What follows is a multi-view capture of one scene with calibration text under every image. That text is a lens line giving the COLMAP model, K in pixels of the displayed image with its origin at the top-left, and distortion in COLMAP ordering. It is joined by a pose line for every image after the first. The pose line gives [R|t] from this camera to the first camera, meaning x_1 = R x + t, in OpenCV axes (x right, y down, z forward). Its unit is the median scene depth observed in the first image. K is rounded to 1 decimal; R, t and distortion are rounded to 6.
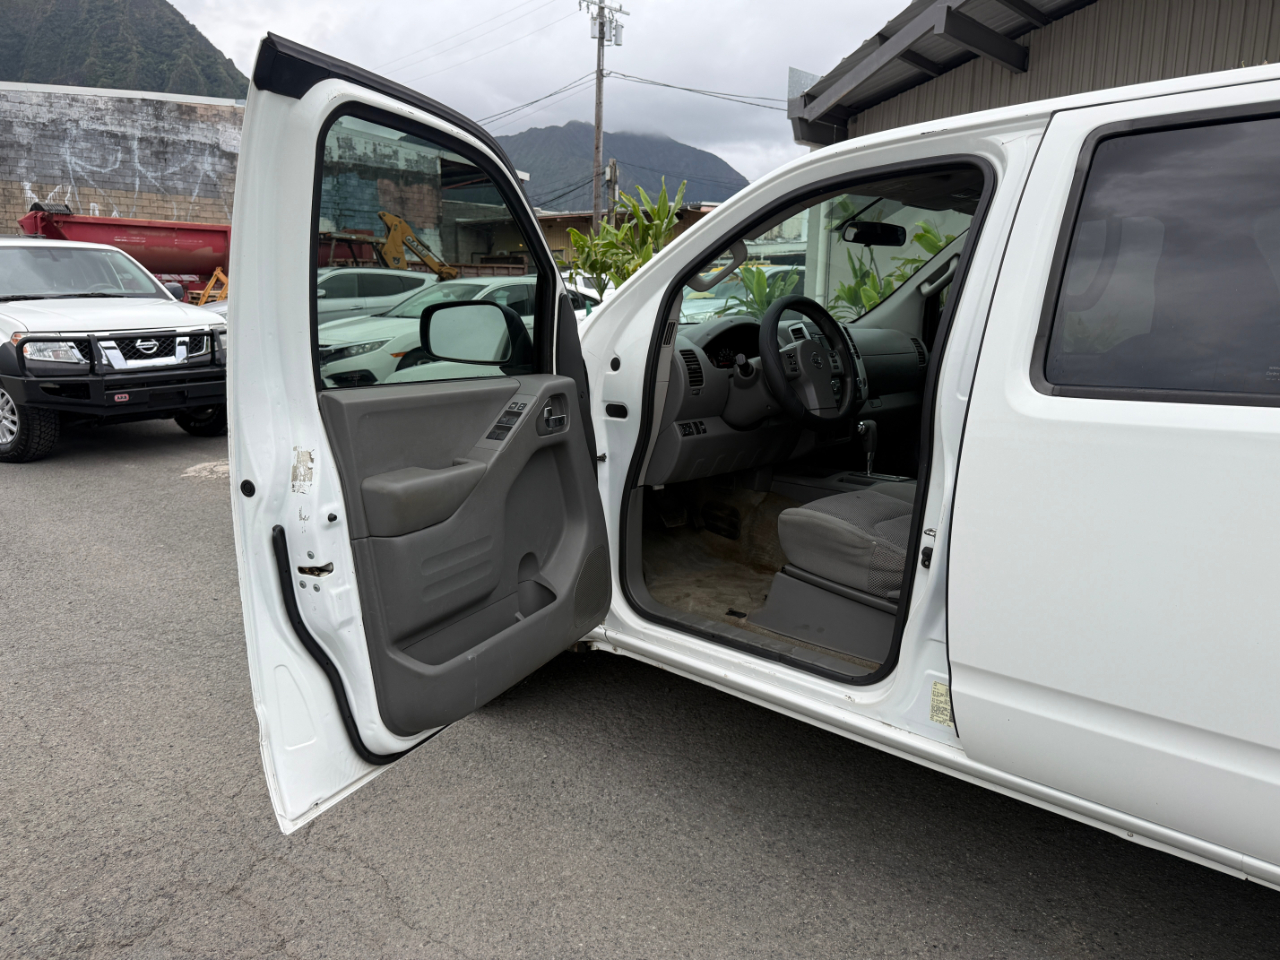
lens RADIAL K [[916.4, 0, 640.0], [0, 916.4, 478.5], [0, 0, 1]] dist [0.001017, -0.003271]
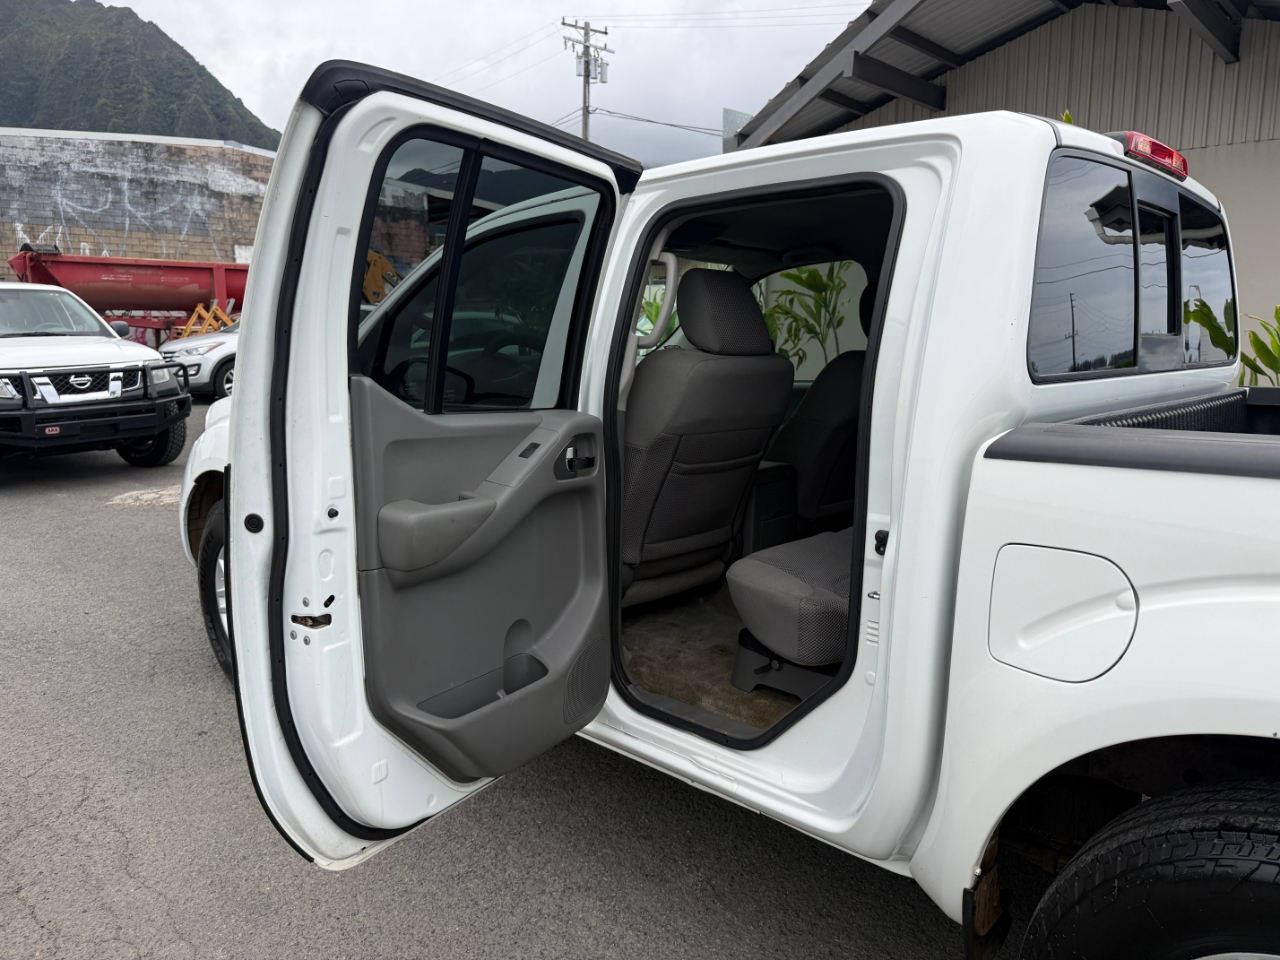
lens RADIAL K [[916.7, 0, 640.0], [0, 916.7, 480.0], [0, 0, 1]] dist [0.004425, -0.007012]
pose [[0.999919, -0.010109, -0.007672, 0.031478], [0.009875, 0.999501, -0.029997, 0.001964], [0.007972, 0.029919, 0.999521, -0.013615]]
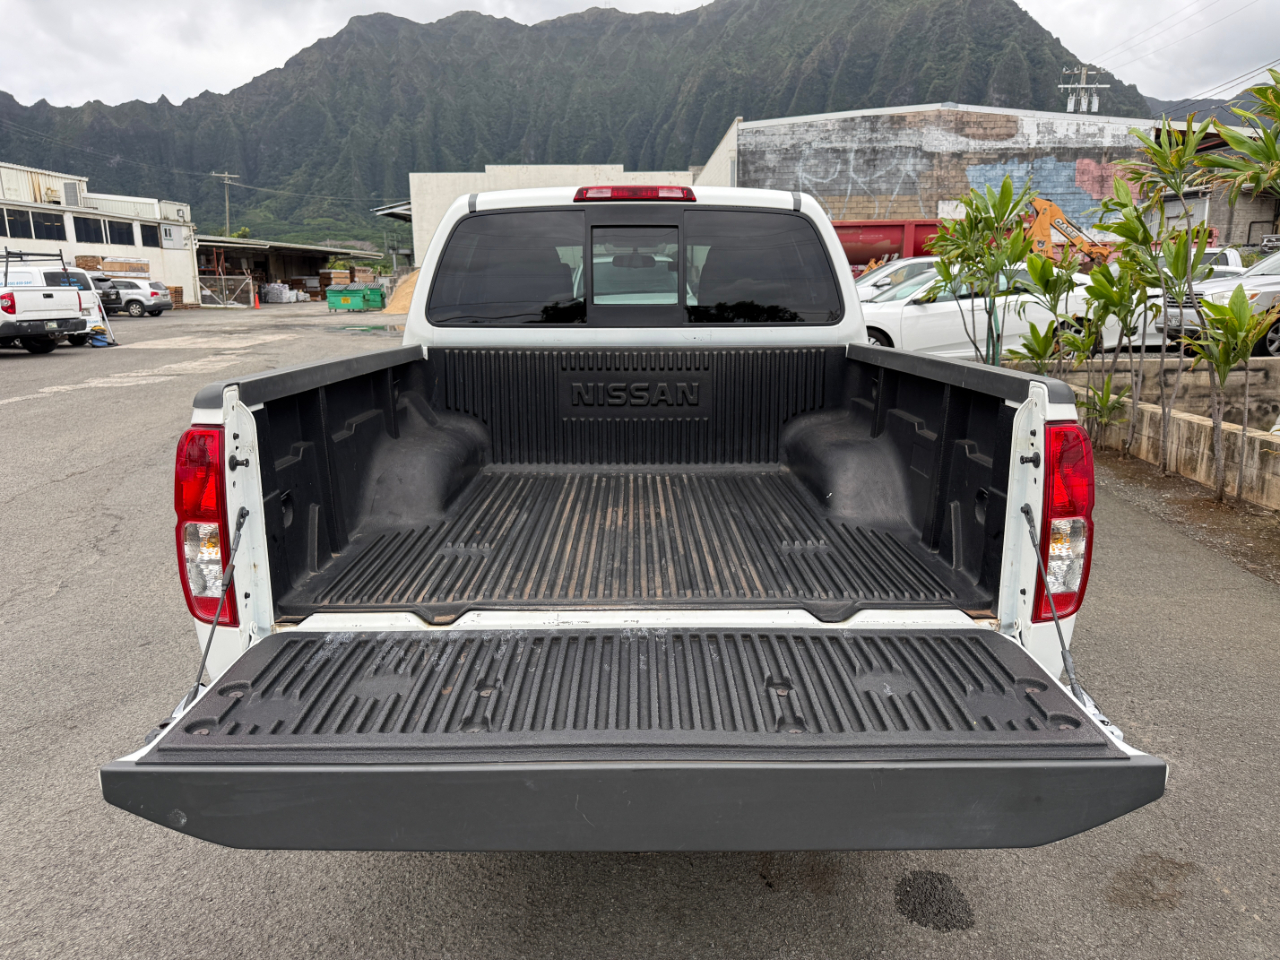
lens RADIAL K [[916.4, 0, 640.0], [0, 916.4, 478.5], [0, 0, 1]] dist [0.001017, -0.003271]
pose [[0.694508, 0.132754, -0.707132, 0.163665], [-0.119245, 0.990476, 0.068832, 0.003037], [0.709535, 0.036518, 0.703724, -0.023259]]
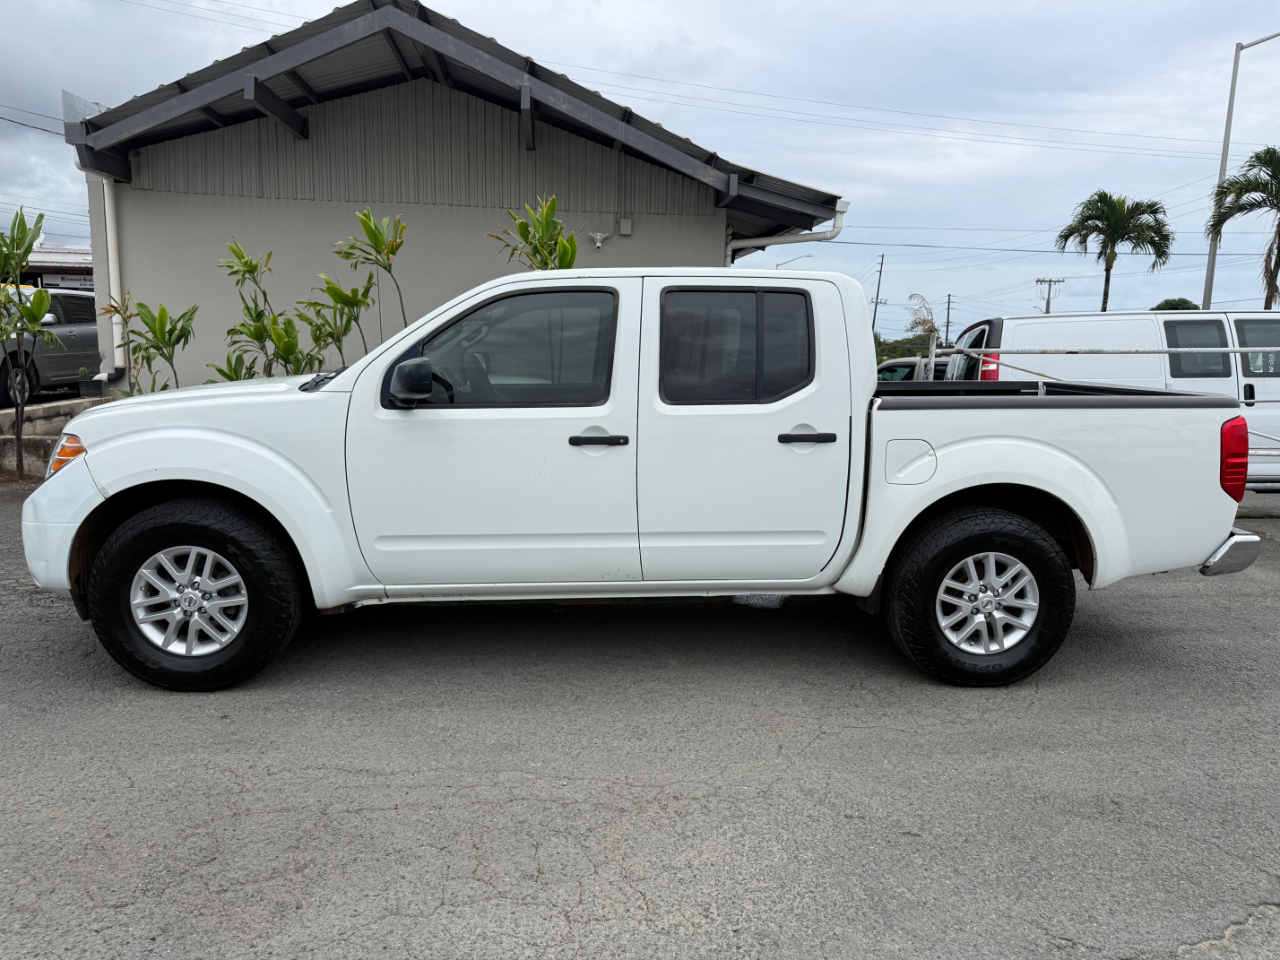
lens RADIAL K [[895.4, 0, 645.6], [0, 895.4, 483.4], [0, 0, 1]] dist [0.067555, -0.086793]
pose [[0.666087, -0.117123, 0.736621, -0.077838], [0.129146, 0.990788, 0.040755, 0.000228], [-0.734608, 0.067985, 0.675077, -0.027316]]
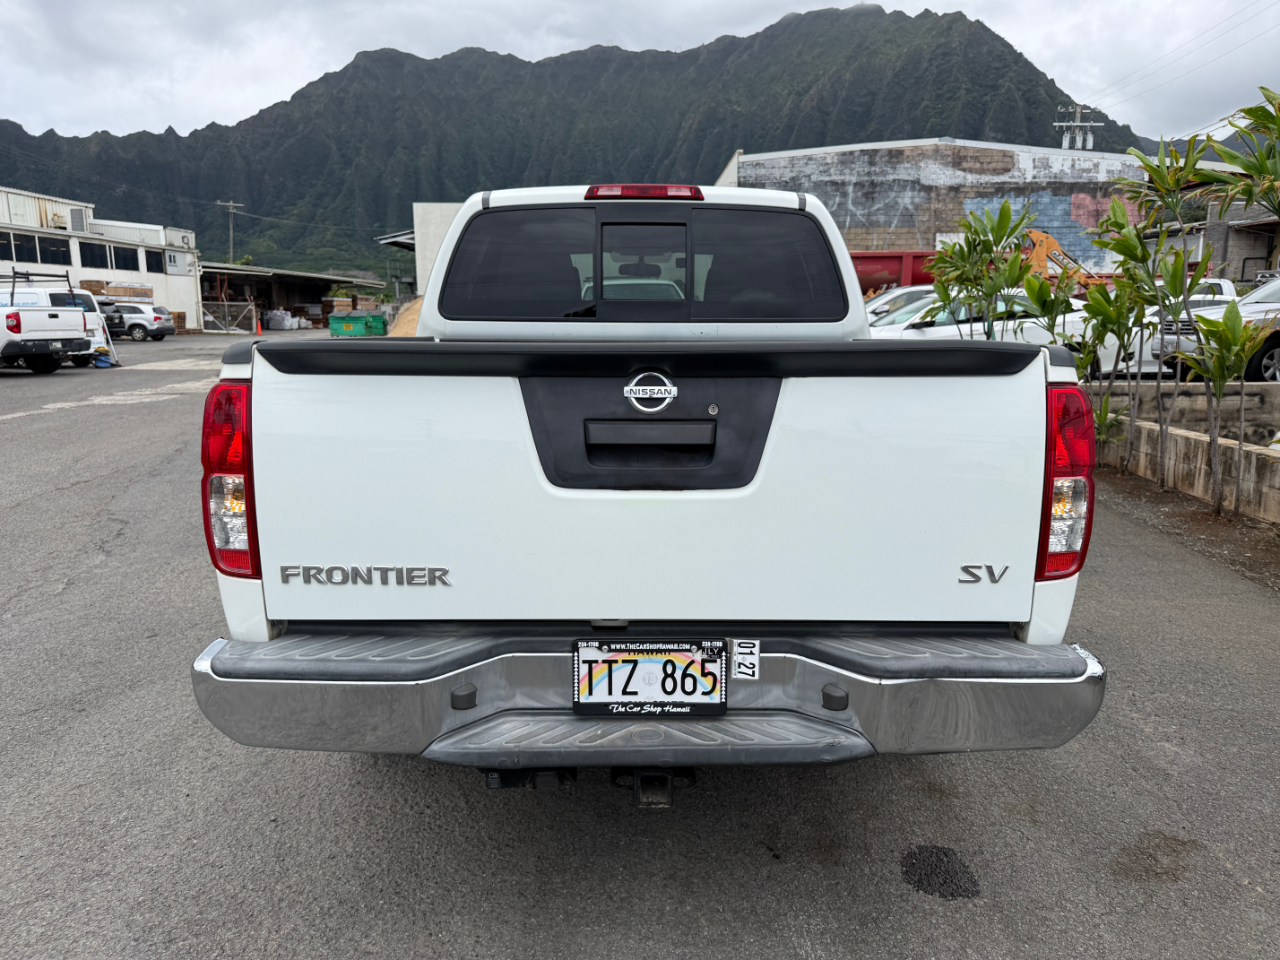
lens RADIAL K [[915.9, 0, 641.2], [0, 915.9, 476.3], [0, 0, 1]] dist [0.007193, -0.011665]
pose [[0.695713, 0.113064, -0.709366, 0.164864], [-0.127452, 0.991296, 0.033001, 0.008354], [0.706923, 0.067451, 0.704067, -0.025173]]
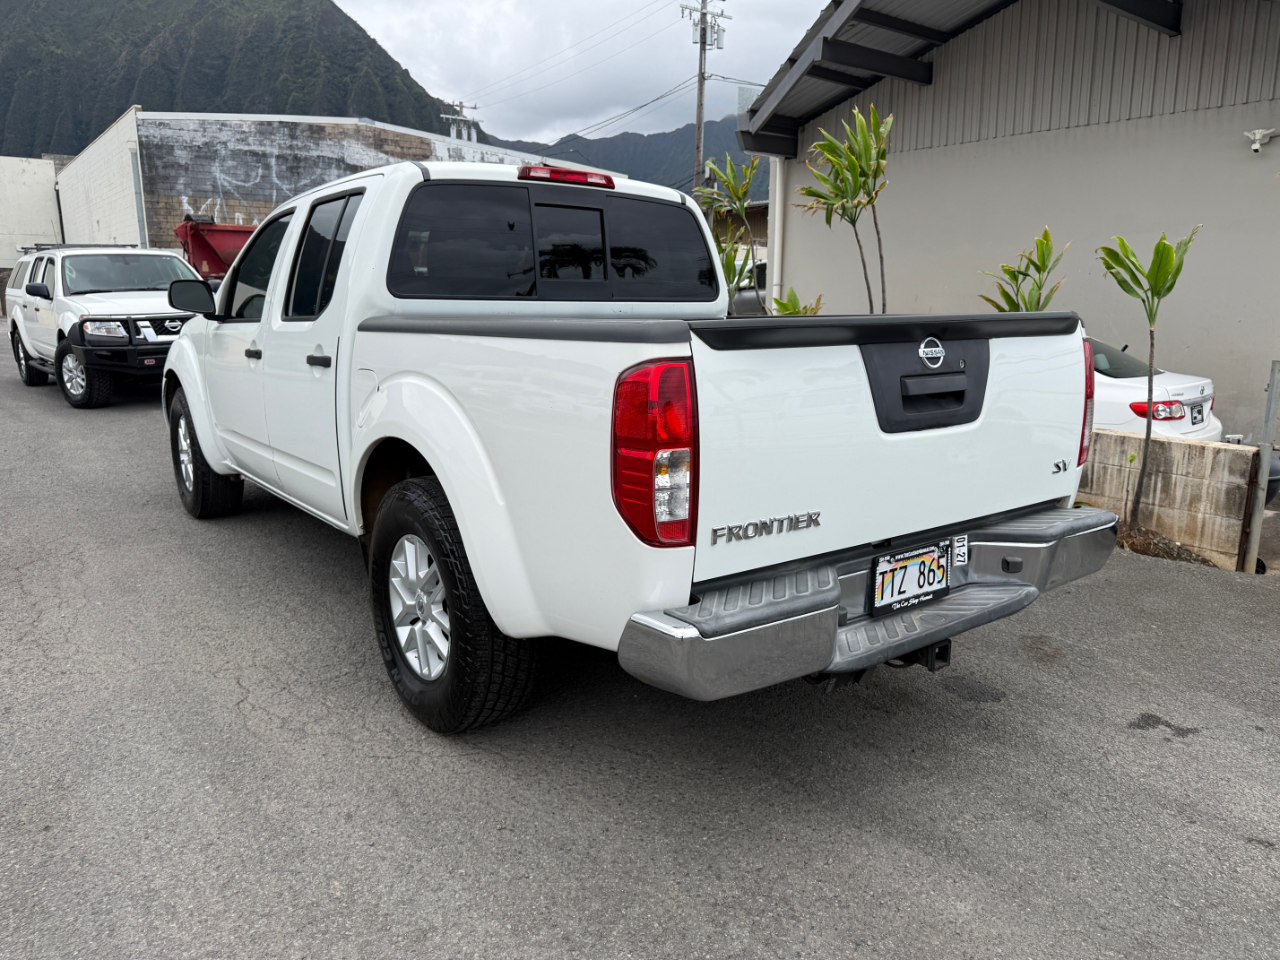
lens RADIAL K [[915.9, 0, 641.2], [0, 915.9, 476.3], [0, 0, 1]] dist [0.007193, -0.011665]
pose [[0.986664, 0.024096, -0.160979, 0.105142], [-0.023619, 0.999709, 0.004877, 0.016147], [0.161049, -0.001010, 0.986946, -0.067599]]
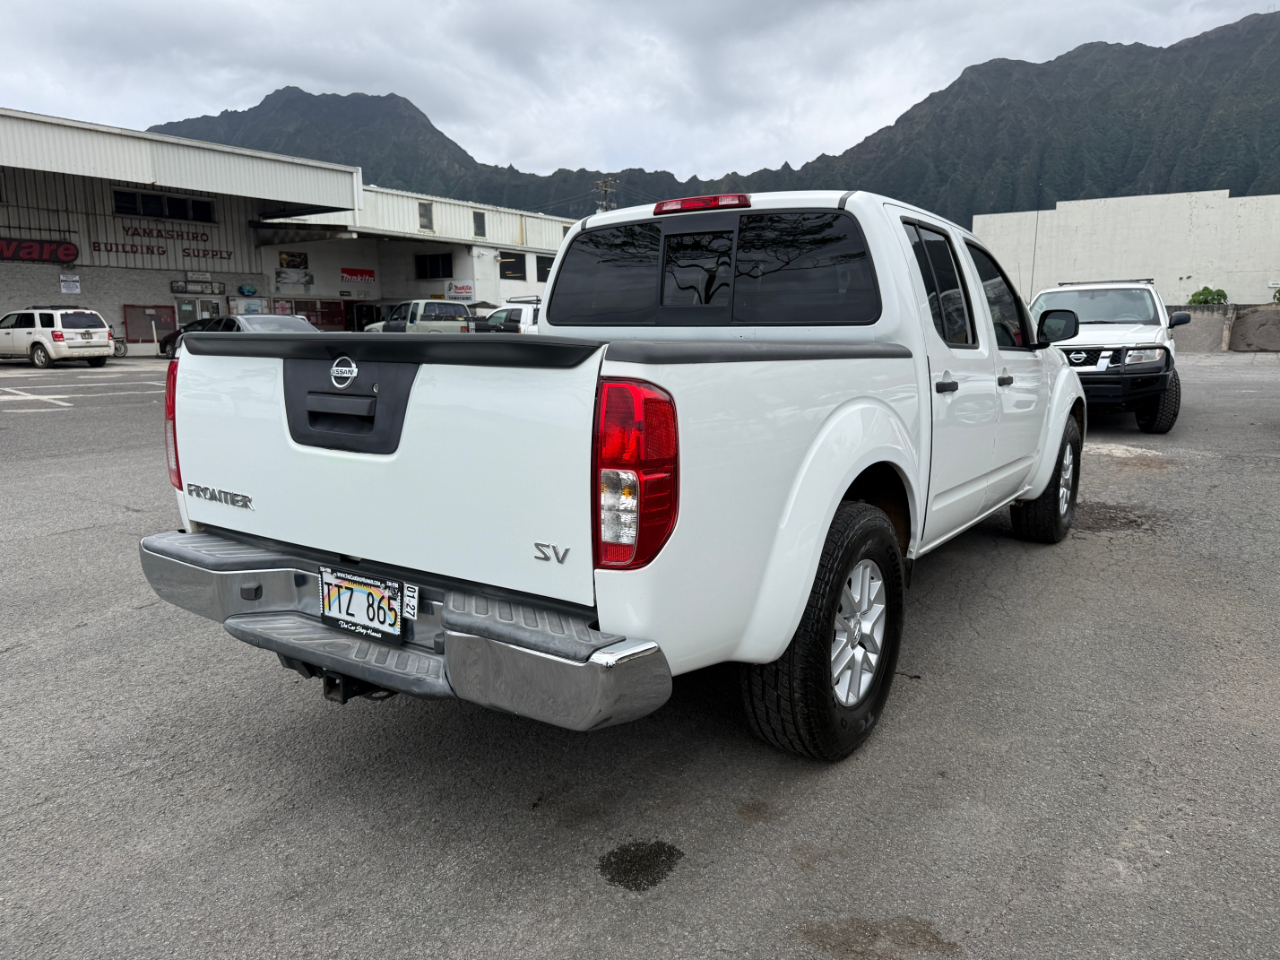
lens RADIAL K [[917.2, 0, 643.8], [0, 917.2, 465.6], [0, 0, 1]] dist [0.007219, -0.006266]
pose [[0.166178, 0.131021, -0.977353, 0.205370], [-0.182046, 0.978173, 0.100178, -0.000680], [0.969146, 0.161276, 0.186402, 0.033536]]
